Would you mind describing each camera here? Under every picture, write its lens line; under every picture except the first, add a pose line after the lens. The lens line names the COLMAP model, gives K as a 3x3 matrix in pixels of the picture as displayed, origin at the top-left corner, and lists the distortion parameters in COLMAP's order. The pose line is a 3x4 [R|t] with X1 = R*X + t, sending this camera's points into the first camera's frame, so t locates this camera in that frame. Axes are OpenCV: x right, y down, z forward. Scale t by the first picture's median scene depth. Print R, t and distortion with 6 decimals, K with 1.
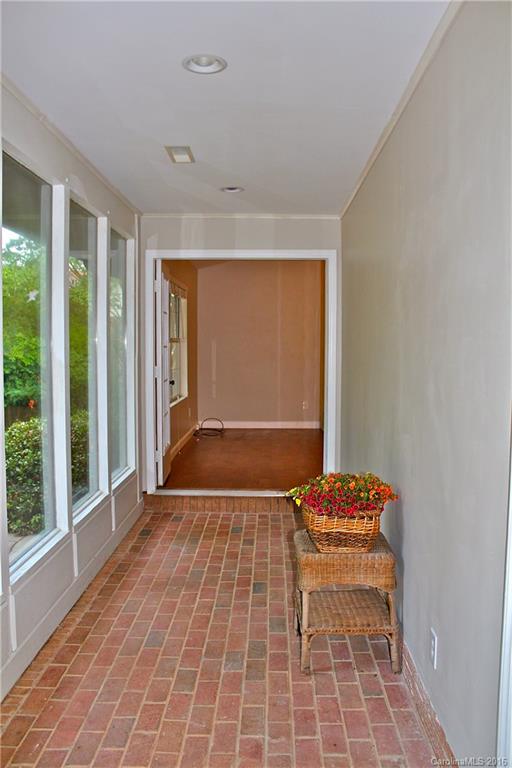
lens RADIAL K [[621.5, 0, 256.0], [0, 621.5, 384.0], [0, 0, 1]] dist [-0.122474, 0.018022]
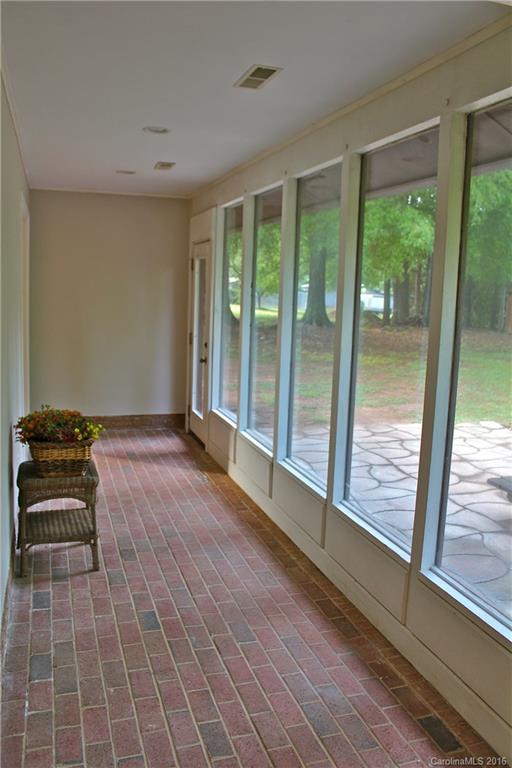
lens RADIAL K [[621.5, 0, 256.0], [0, 621.5, 384.0], [0, 0, 1]] dist [-0.122474, 0.018022]
pose [[-0.940250, 0.018681, -0.339973, 0.140820], [-0.058750, 0.974616, 0.216037, -0.153313], [0.335379, 0.223102, -0.915285, 1.726871]]
